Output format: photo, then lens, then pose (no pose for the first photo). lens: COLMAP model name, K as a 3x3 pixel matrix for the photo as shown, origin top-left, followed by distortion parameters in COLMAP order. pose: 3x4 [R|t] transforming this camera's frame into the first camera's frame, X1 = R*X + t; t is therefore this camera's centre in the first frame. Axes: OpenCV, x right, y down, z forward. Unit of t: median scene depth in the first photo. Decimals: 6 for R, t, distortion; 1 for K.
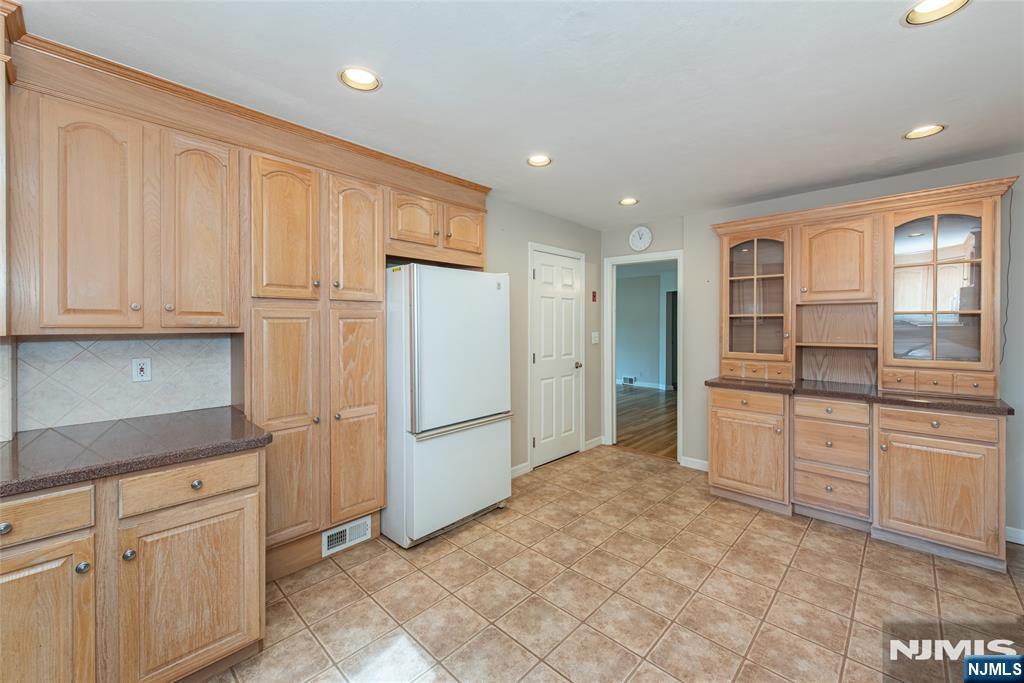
lens RADIAL K [[411.2, 0, 511.6], [0, 411.2, 325.8], [0, 0, 1]] dist [-0.000158, -0.000047]
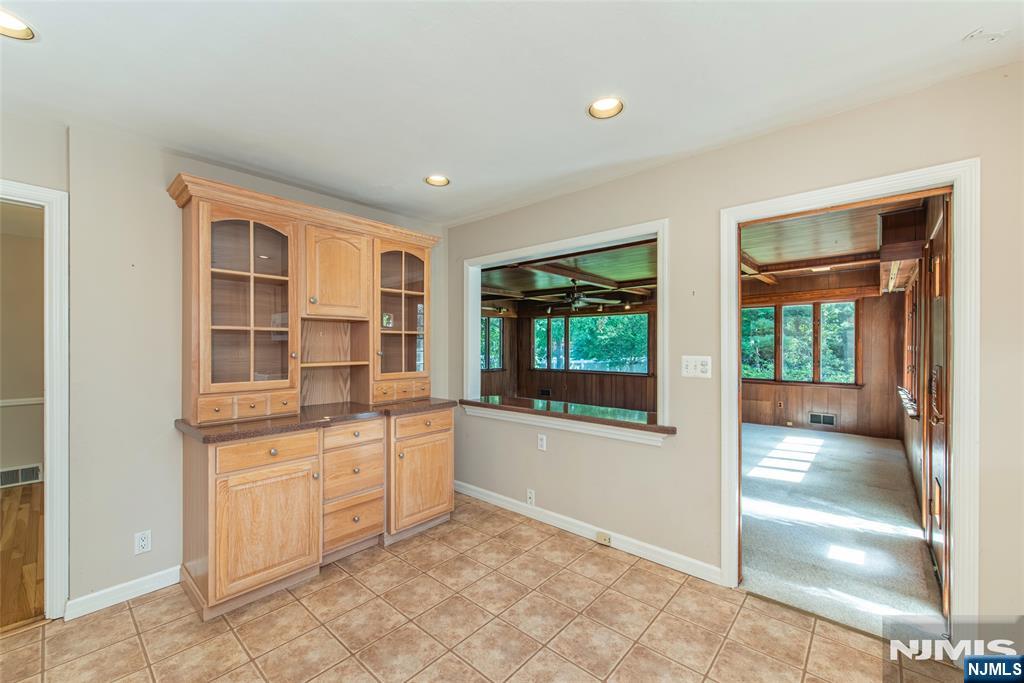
lens RADIAL K [[406.1, 0, 511.9], [0, 406.1, 344.8], [0, 0, 1]] dist [0.001036, -0.000011]
pose [[-0.044647, -0.000435, 0.999003, -0.144794], [0.003529, 0.999994, 0.000593, 0.004176], [-0.998997, 0.003552, -0.044645, 0.632065]]
